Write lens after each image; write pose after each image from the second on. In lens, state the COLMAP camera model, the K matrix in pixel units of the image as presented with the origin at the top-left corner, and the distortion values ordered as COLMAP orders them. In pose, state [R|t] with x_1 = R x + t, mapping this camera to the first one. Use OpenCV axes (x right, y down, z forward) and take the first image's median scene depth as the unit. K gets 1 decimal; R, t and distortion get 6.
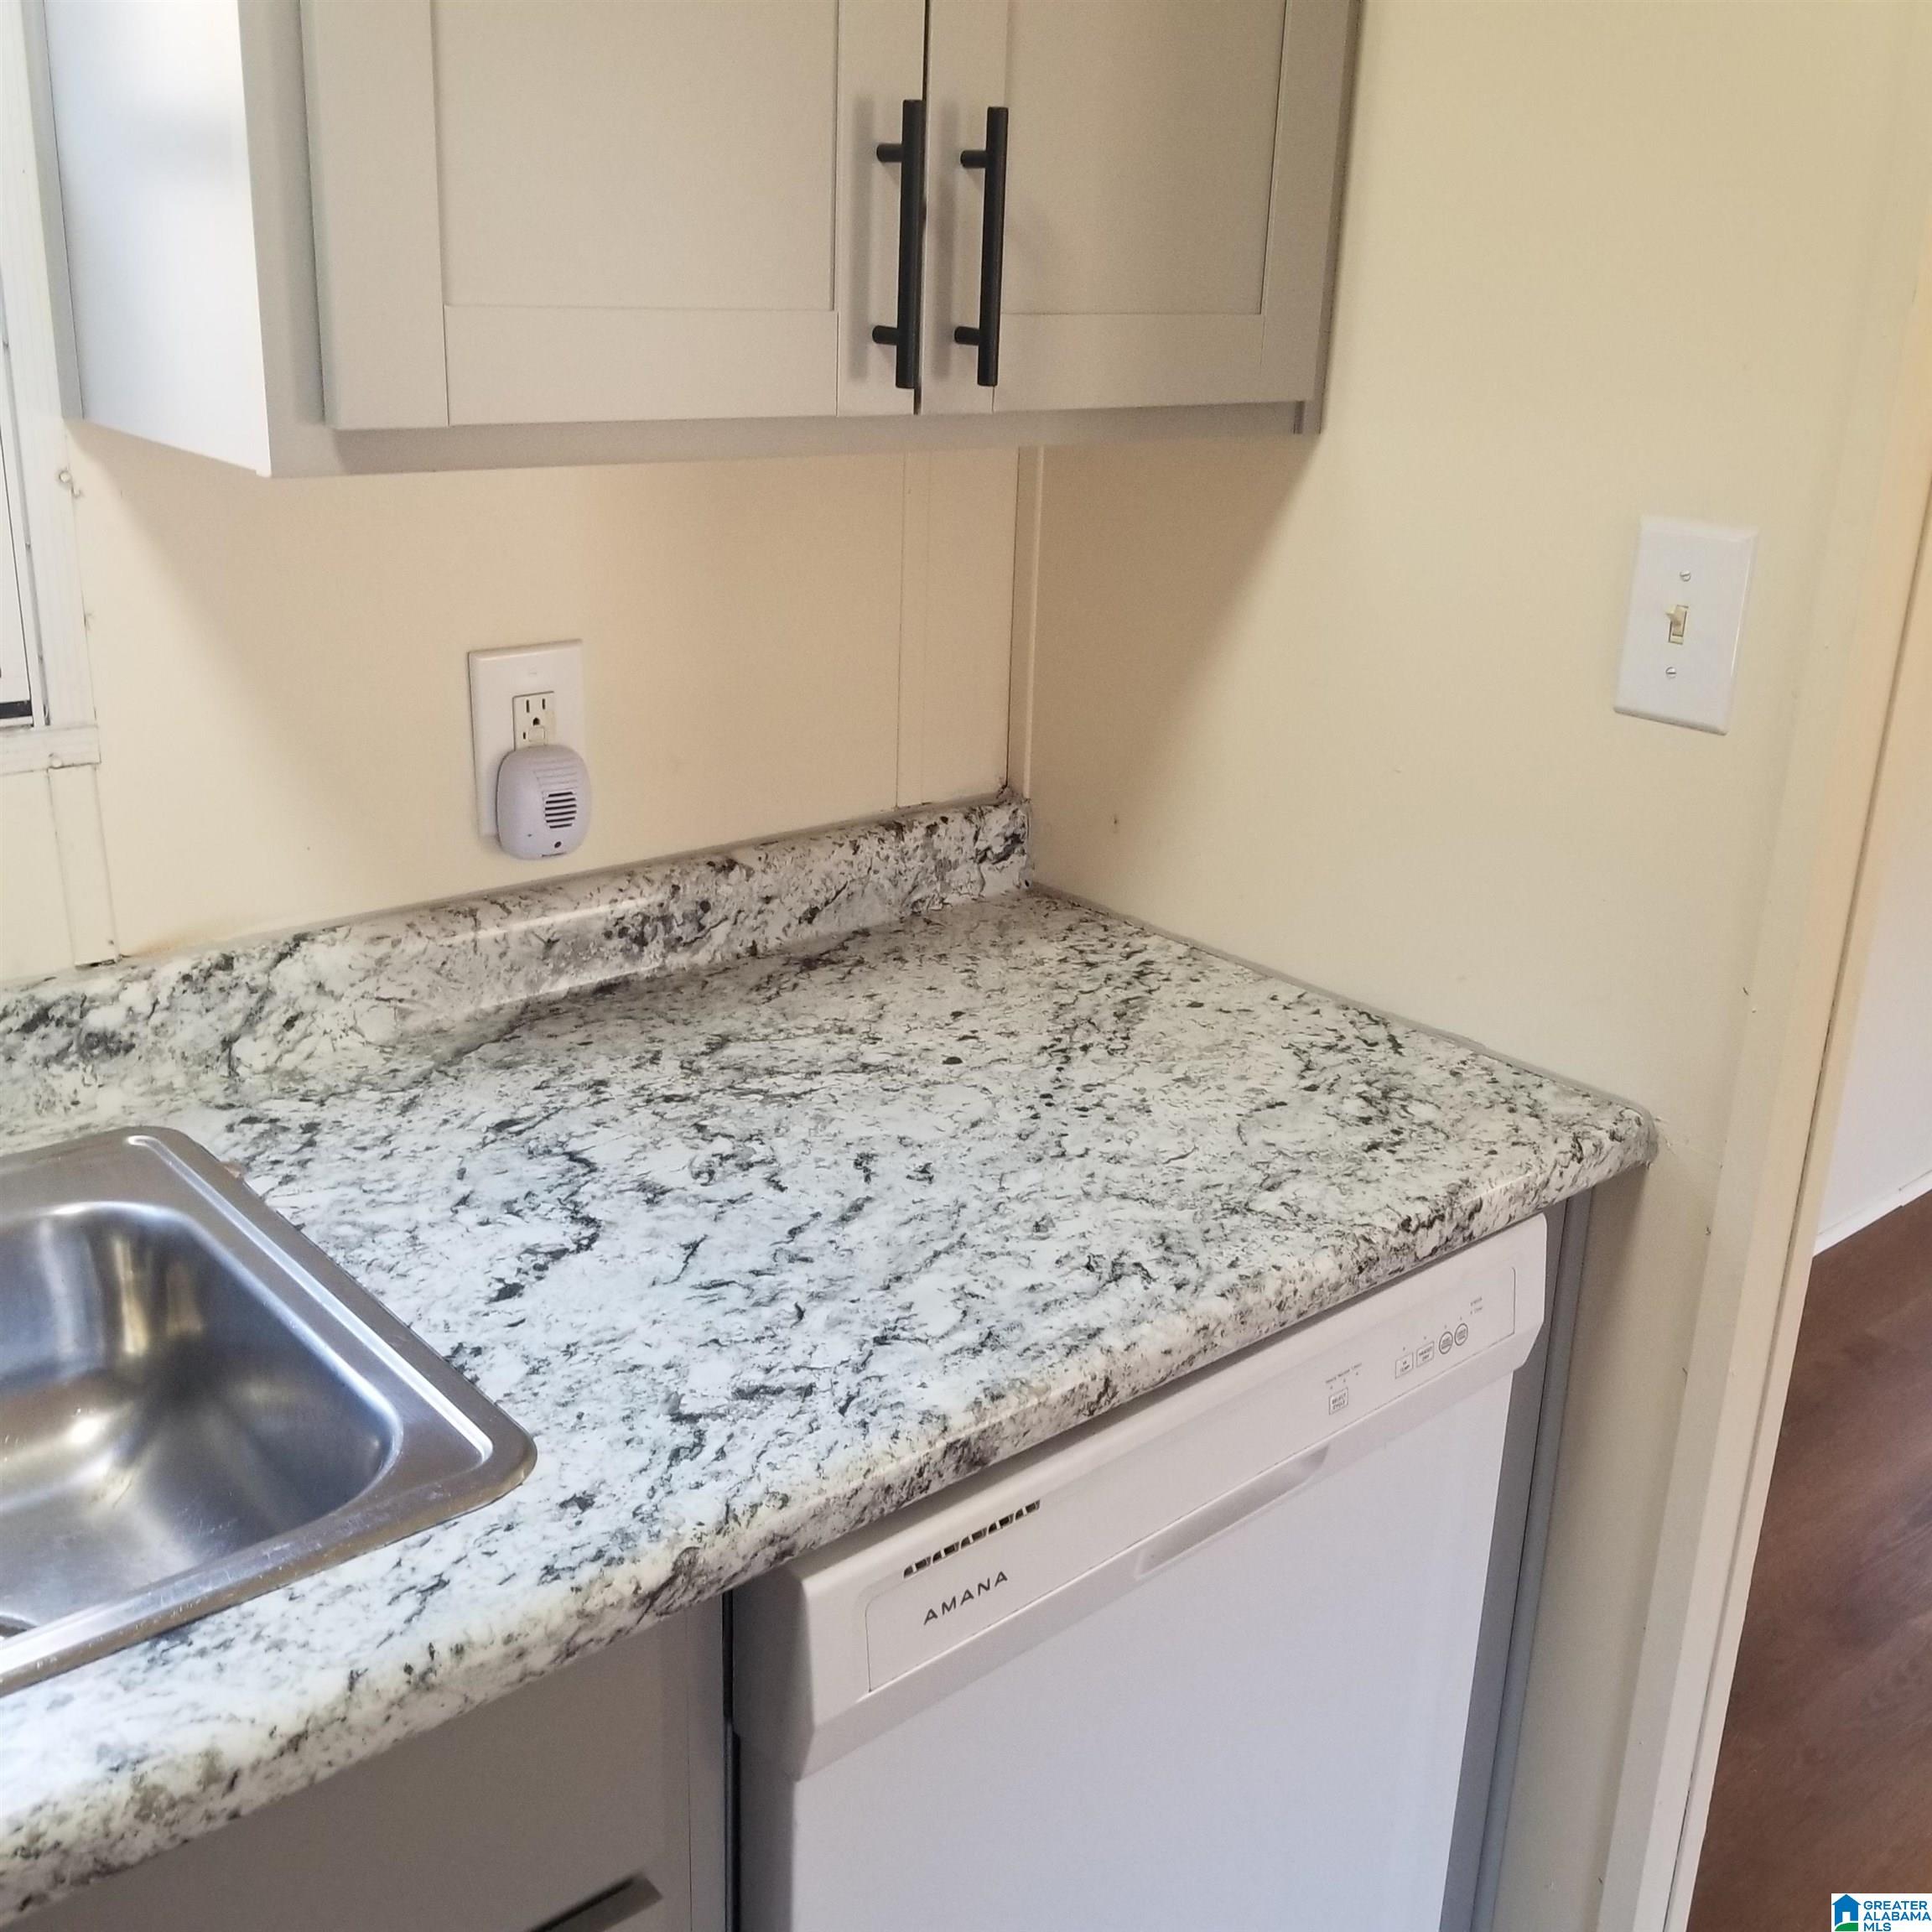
lens RADIAL K [[2009.5, 0, 967.4], [0, 2009.5, 913.6], [0, 0, 1]] dist [0.120187, -0.255085]
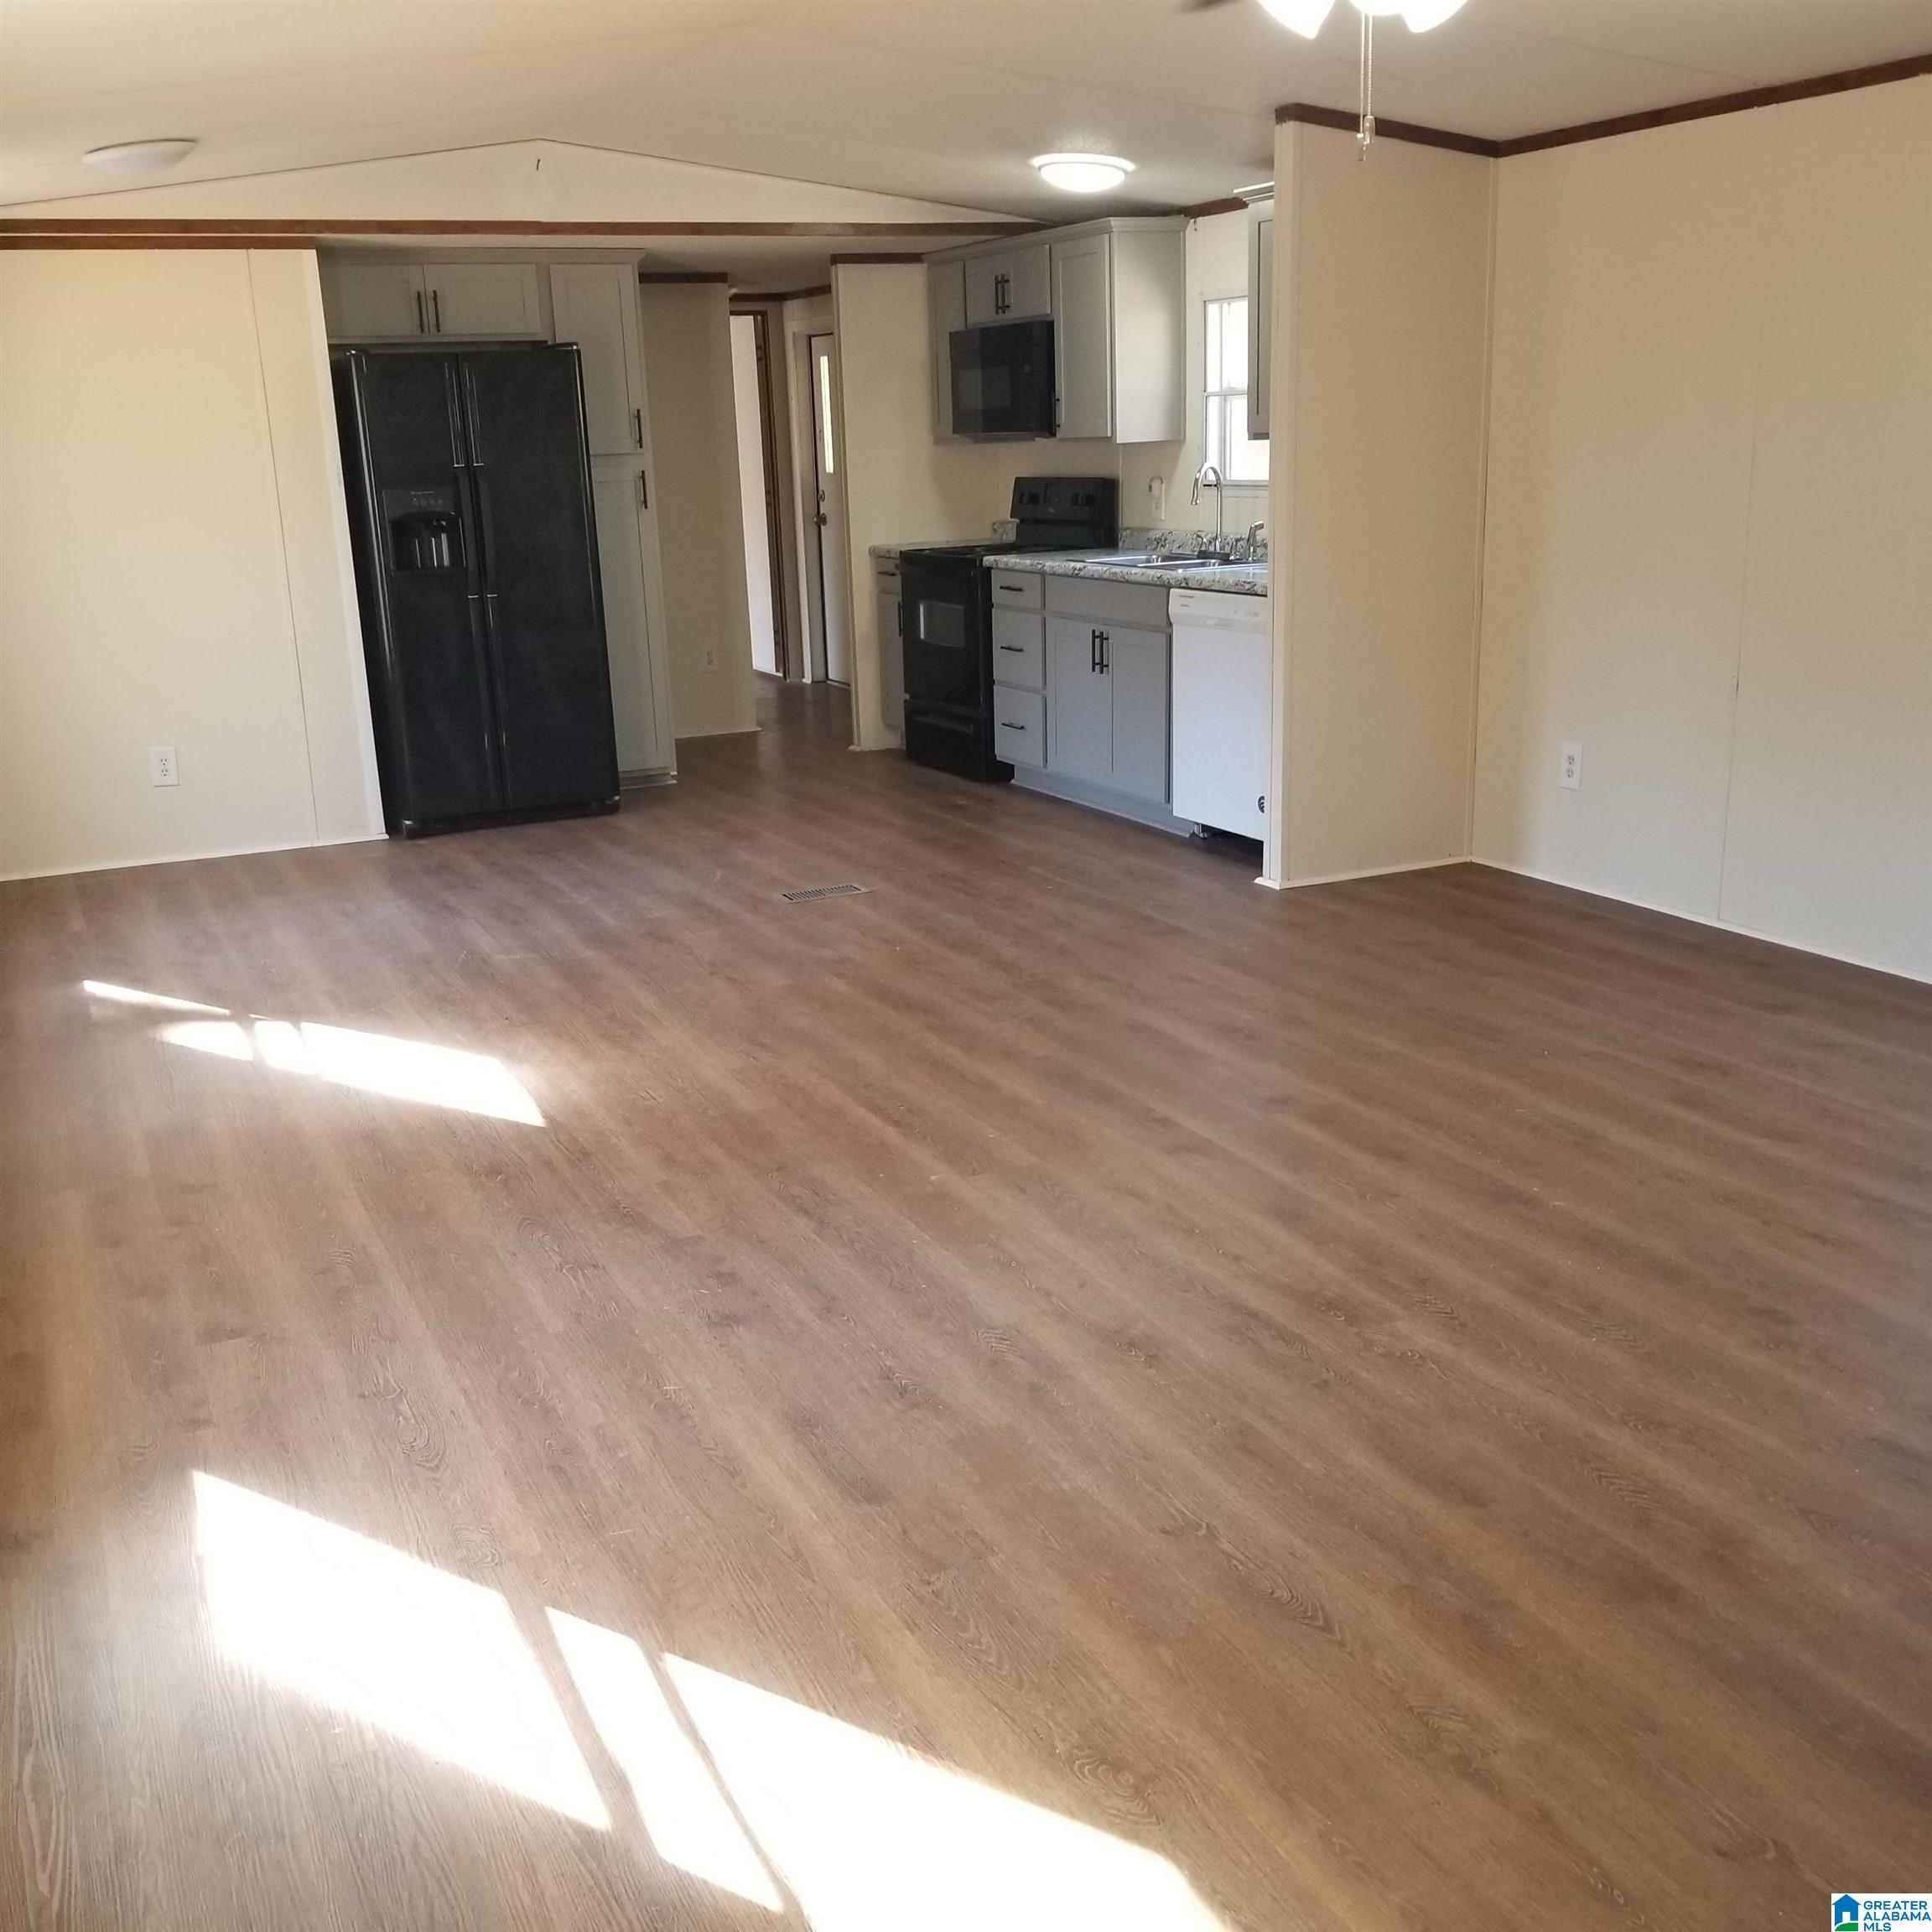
lens RADIAL K [[2015.3, 0, 923.2], [0, 2015.3, 961.4], [0, 0, 1]] dist [0.121118, -0.245017]
pose [[-0.280672, 0.218426, -0.934619, 5.292013], [-0.280851, 0.912450, 0.297586, -0.266630], [0.917794, 0.346013, -0.194755, 1.499939]]
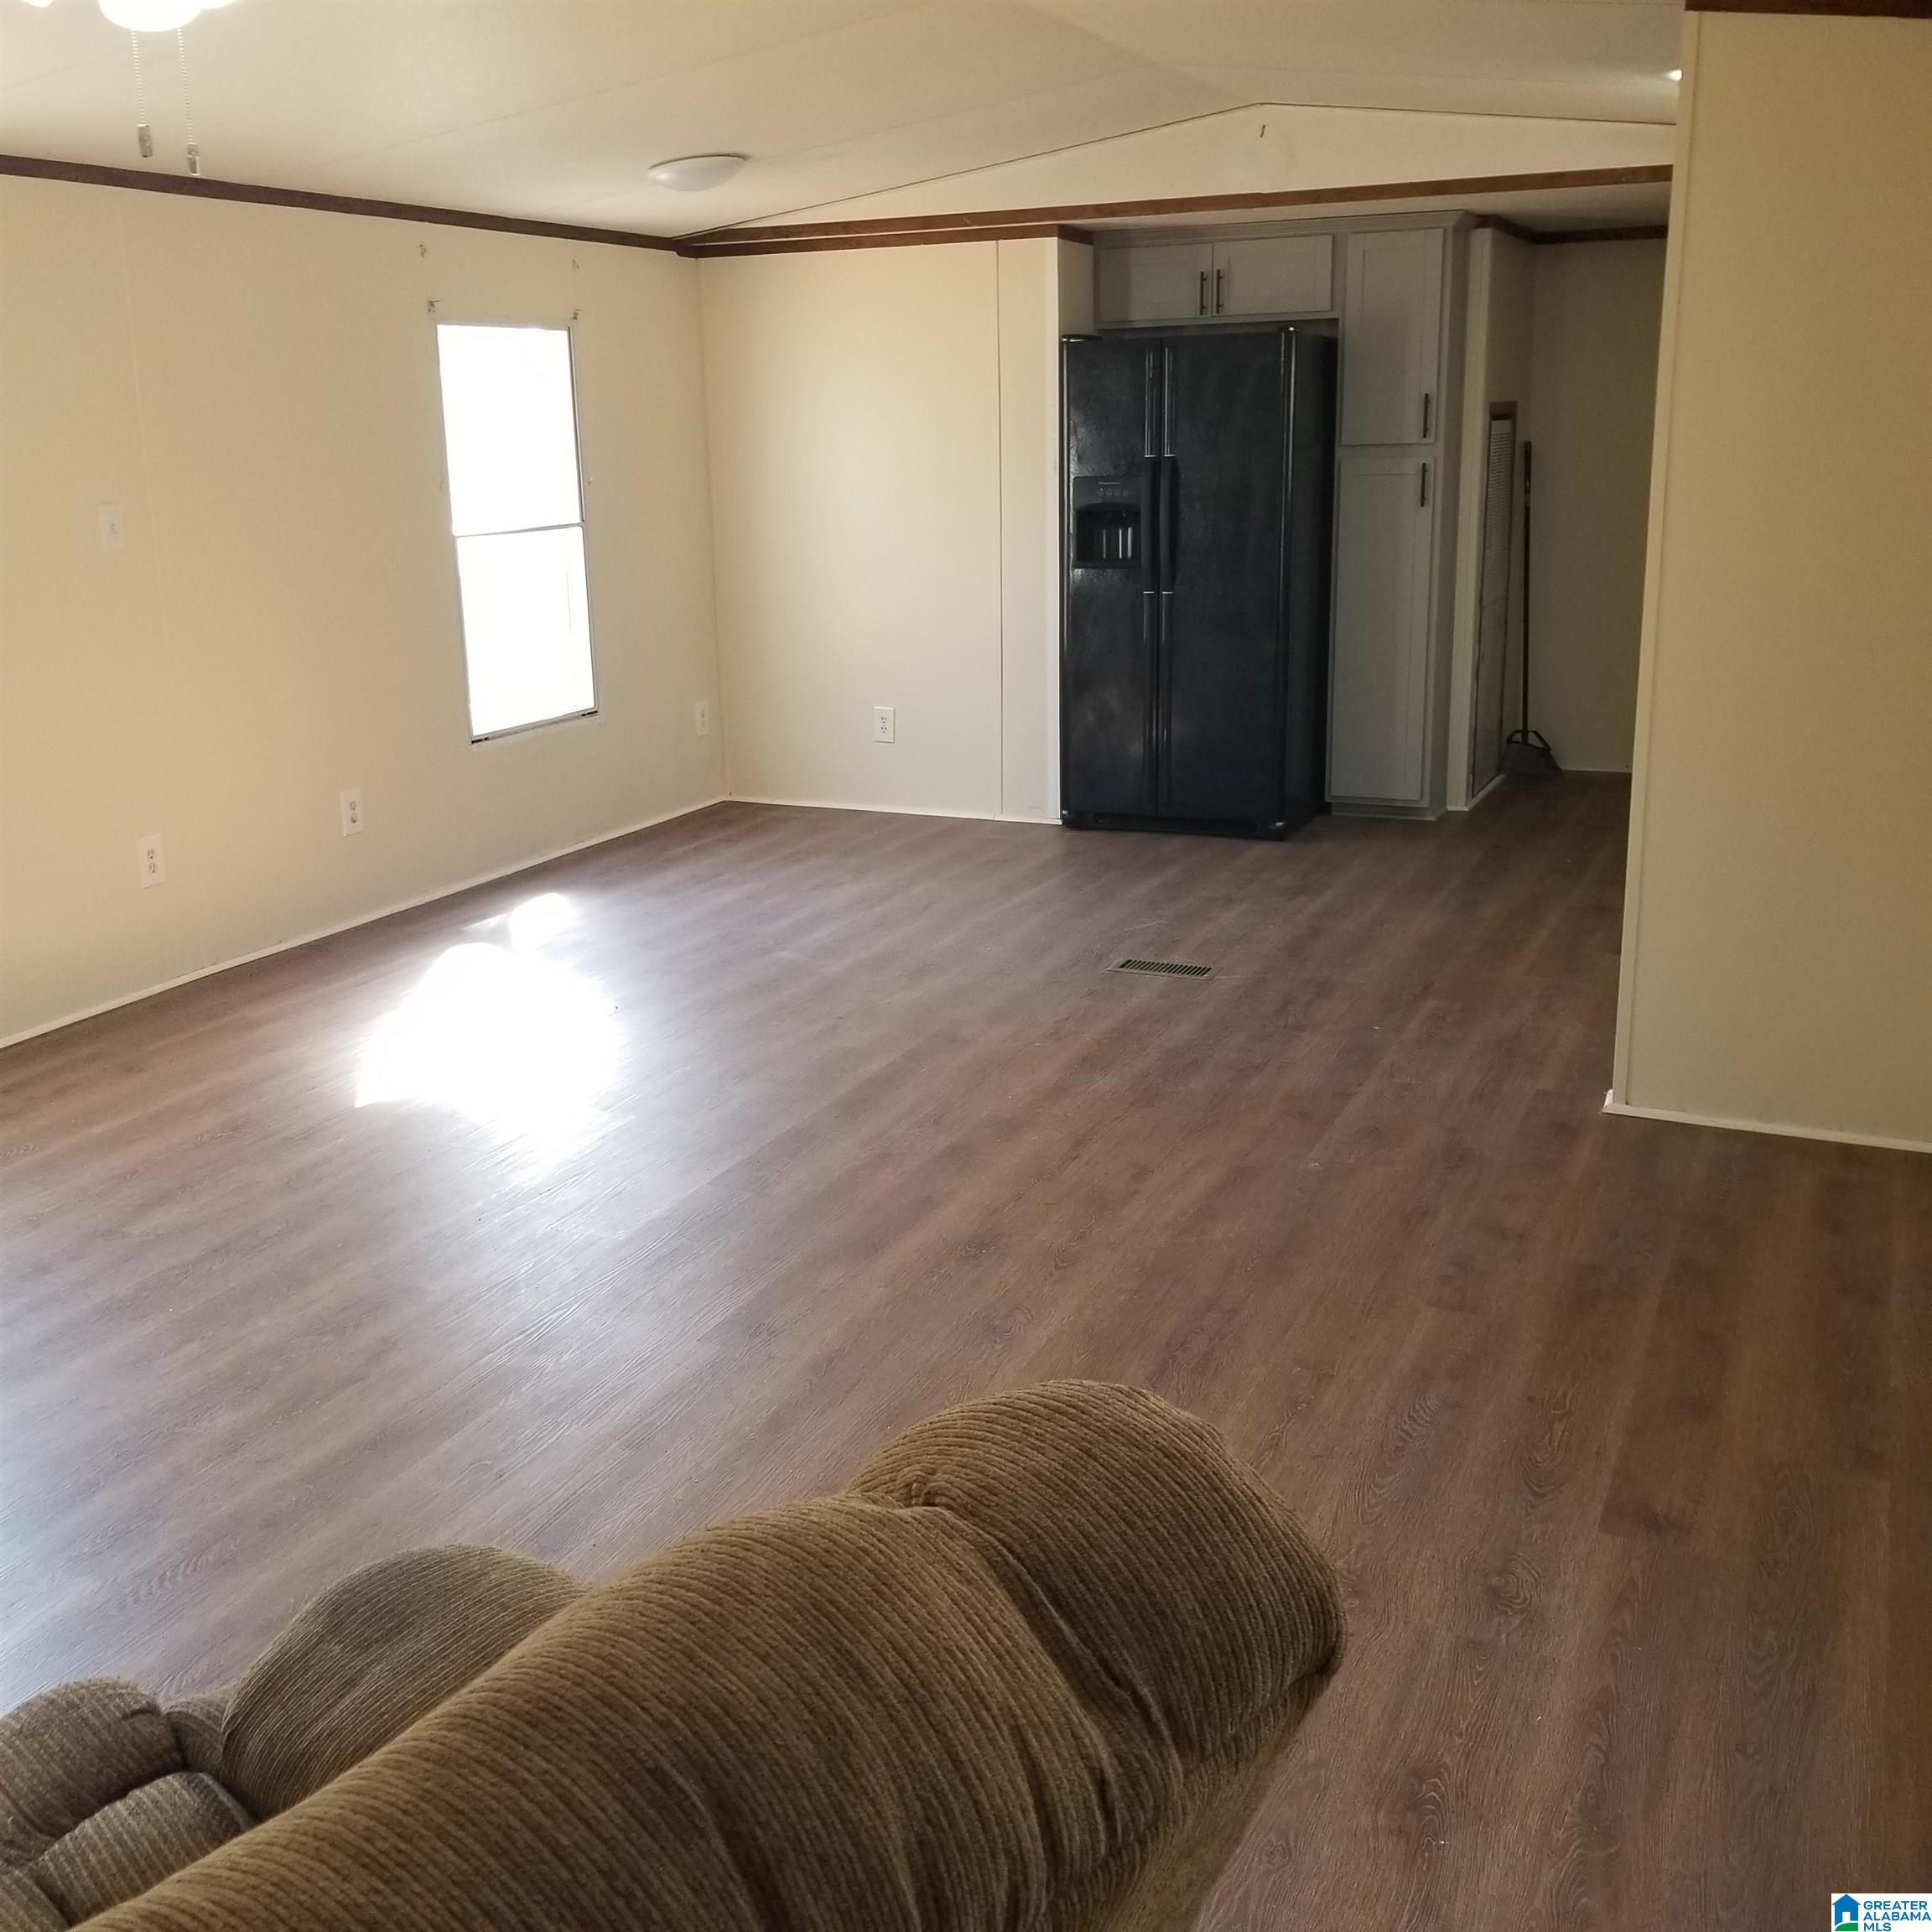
lens RADIAL K [[1998.5, 0, 915.4], [0, 1998.5, 921.1], [0, 0, 1]] dist [0.129277, -0.248874]
pose [[-0.915327, 0.077635, -0.395158, 2.816043], [-0.143091, 0.854513, 0.499332, -1.018801], [0.376433, 0.513595, -0.771050, 3.299720]]
